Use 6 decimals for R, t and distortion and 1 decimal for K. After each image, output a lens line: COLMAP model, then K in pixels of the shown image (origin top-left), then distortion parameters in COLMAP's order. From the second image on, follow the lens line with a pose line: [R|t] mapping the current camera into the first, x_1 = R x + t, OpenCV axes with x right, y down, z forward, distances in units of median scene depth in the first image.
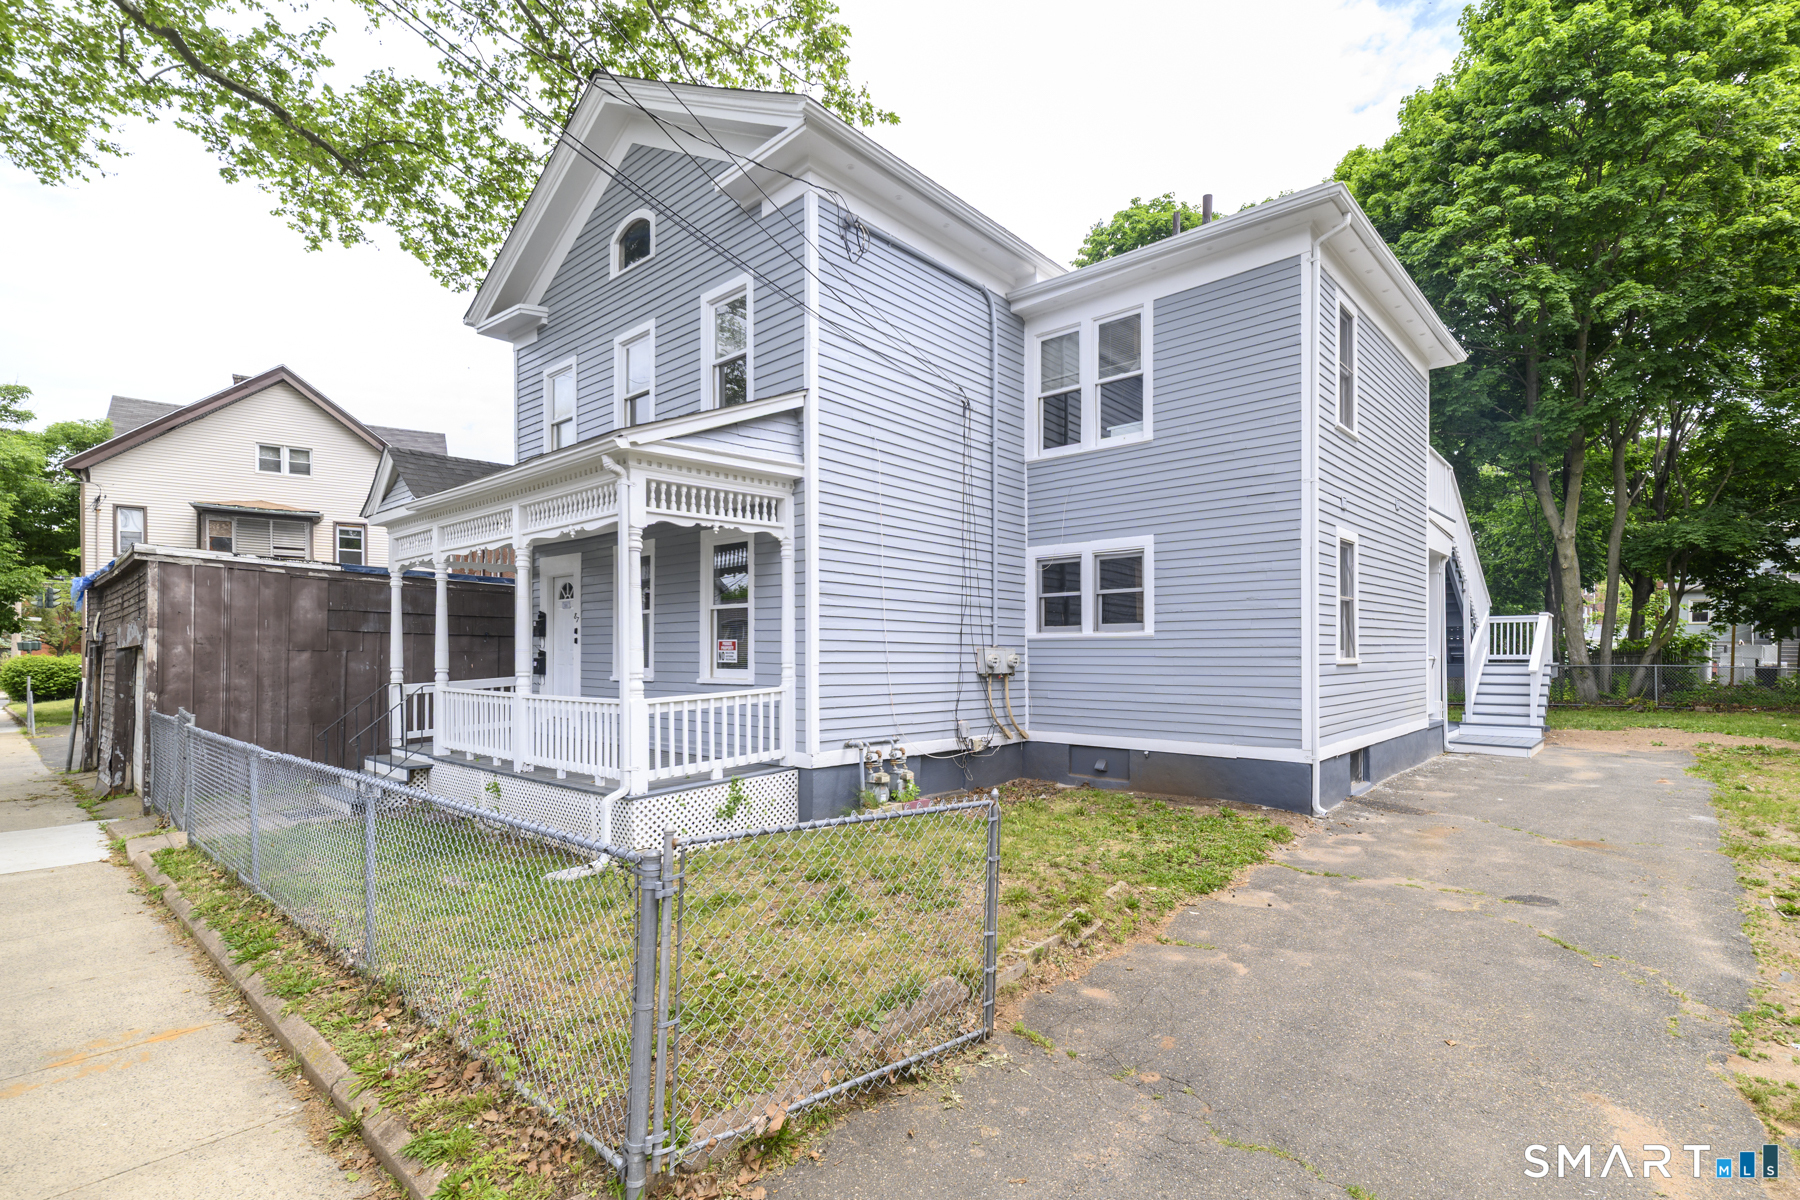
lens RADIAL K [[826.9, 0, 902.6], [0, 826.9, 646.2], [0, 0, 1]] dist [0.000659, 0.000136]
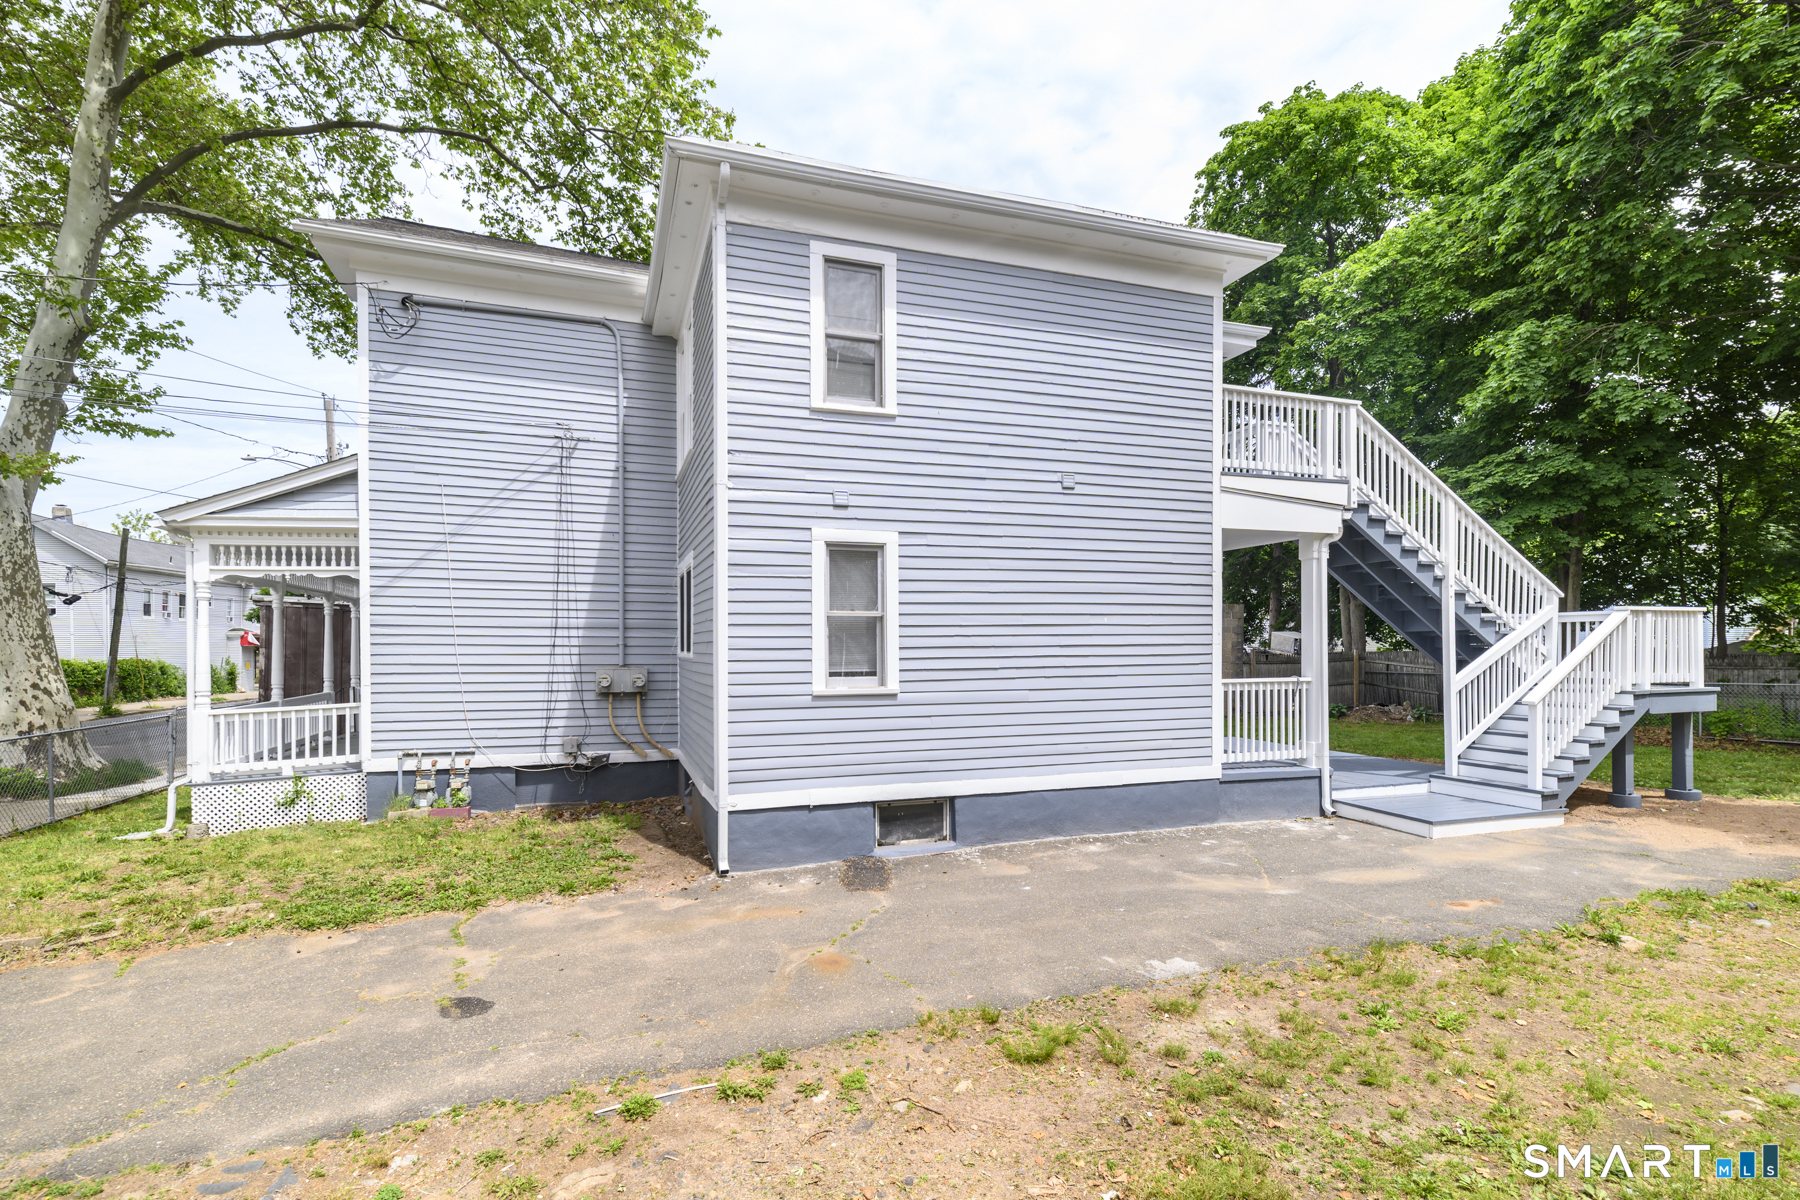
lens RADIAL K [[786.4, 0, 895.3], [0, 786.4, 649.1], [0, 0, 1]] dist [0.000378, 0.000124]
pose [[0.868626, 0.000301, -0.495468, 1.172099], [0.008547, 0.999842, 0.015592, -0.043062], [0.495394, -0.017778, 0.868486, 0.417802]]
